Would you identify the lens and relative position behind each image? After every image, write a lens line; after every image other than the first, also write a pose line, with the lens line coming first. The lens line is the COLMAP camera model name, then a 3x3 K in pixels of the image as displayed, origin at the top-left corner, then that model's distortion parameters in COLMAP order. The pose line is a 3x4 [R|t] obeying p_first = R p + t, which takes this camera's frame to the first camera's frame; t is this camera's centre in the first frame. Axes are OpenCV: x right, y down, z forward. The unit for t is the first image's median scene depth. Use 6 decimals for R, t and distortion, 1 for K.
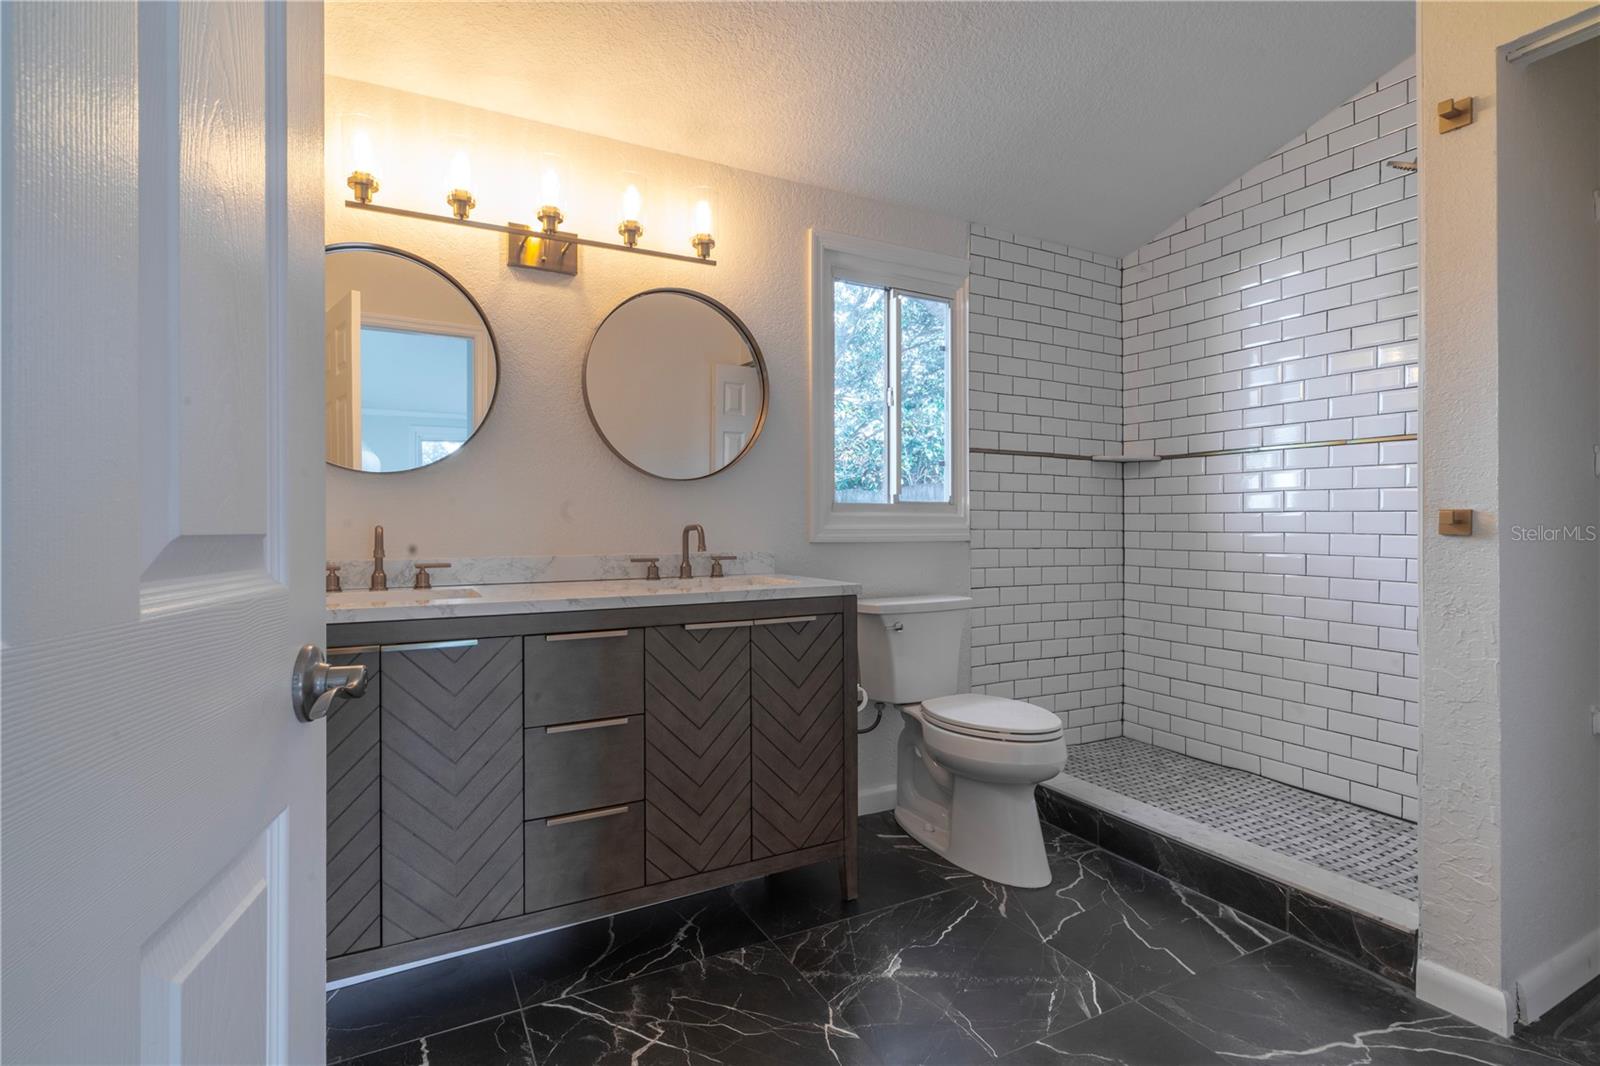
lens RADIAL K [[773.2, 0, 794.1], [0, 773.2, 527.4], [0, 0, 1]] dist [-0.000399, 0.000432]
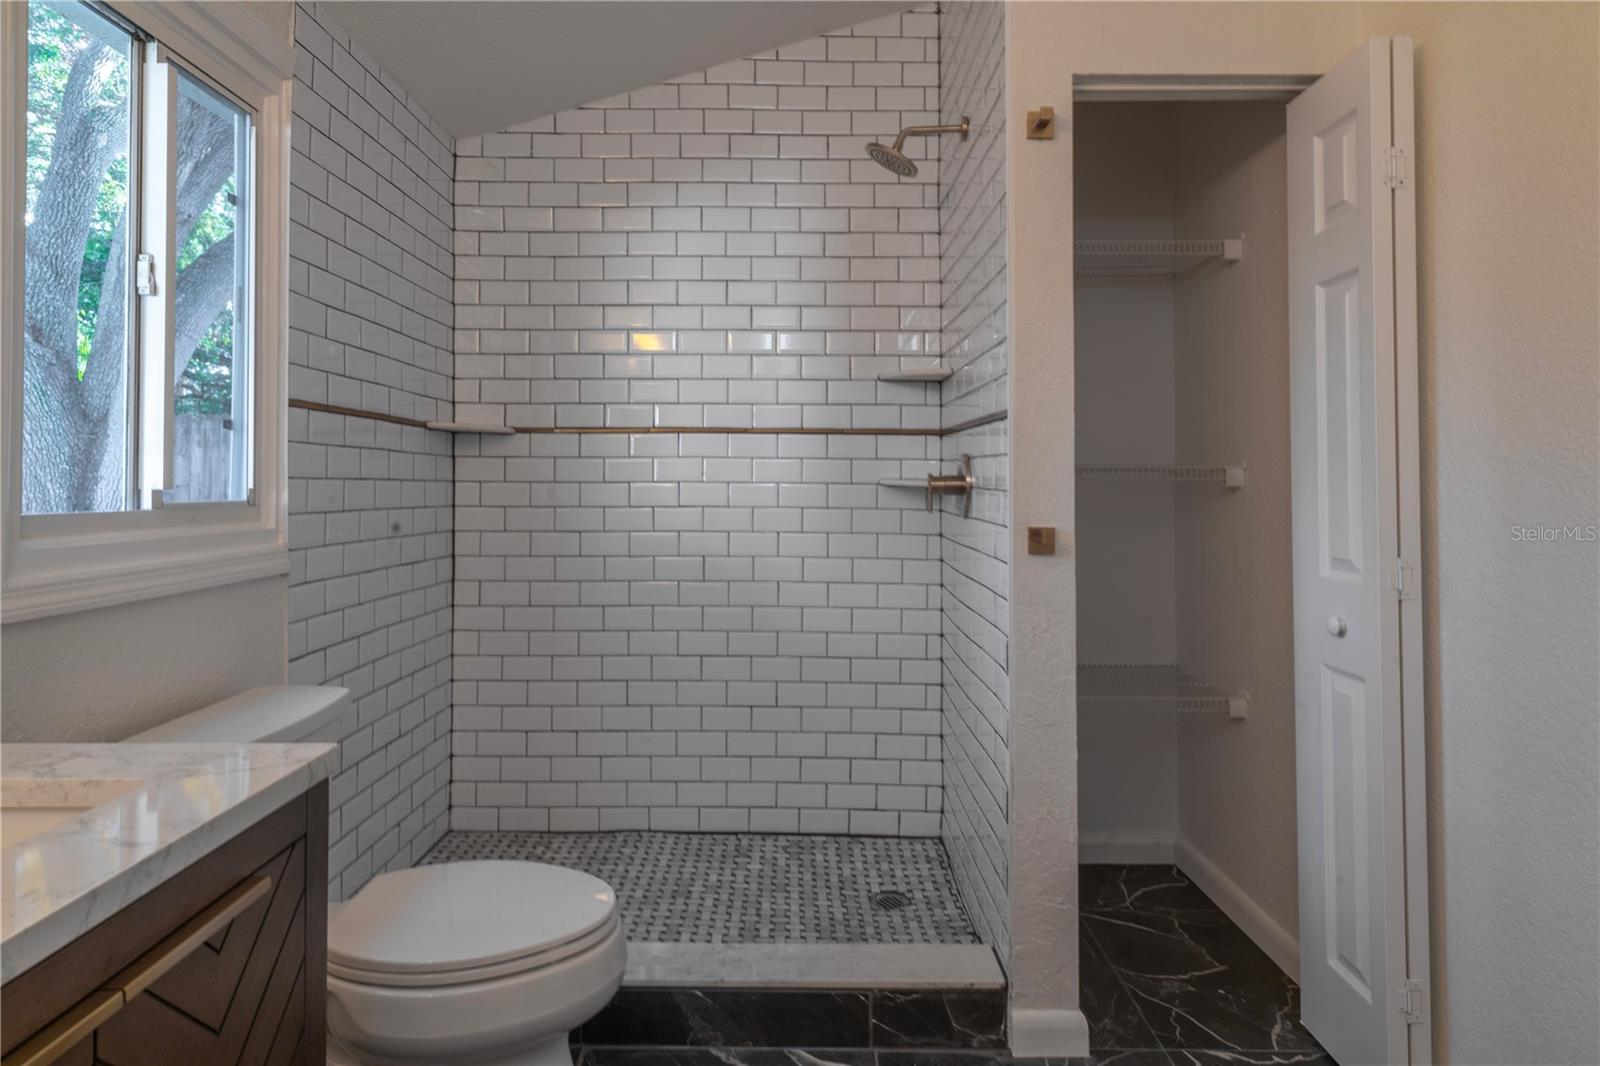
lens RADIAL K [[888.2, 0, 795.9], [0, 888.2, 461.2], [0, 0, 1]] dist [0.006982, -0.000023]
pose [[0.472642, 0.018147, 0.881068, -0.186756], [0.003338, 0.999744, -0.022381, -0.055542], [-0.881248, 0.013519, 0.472460, 0.500358]]
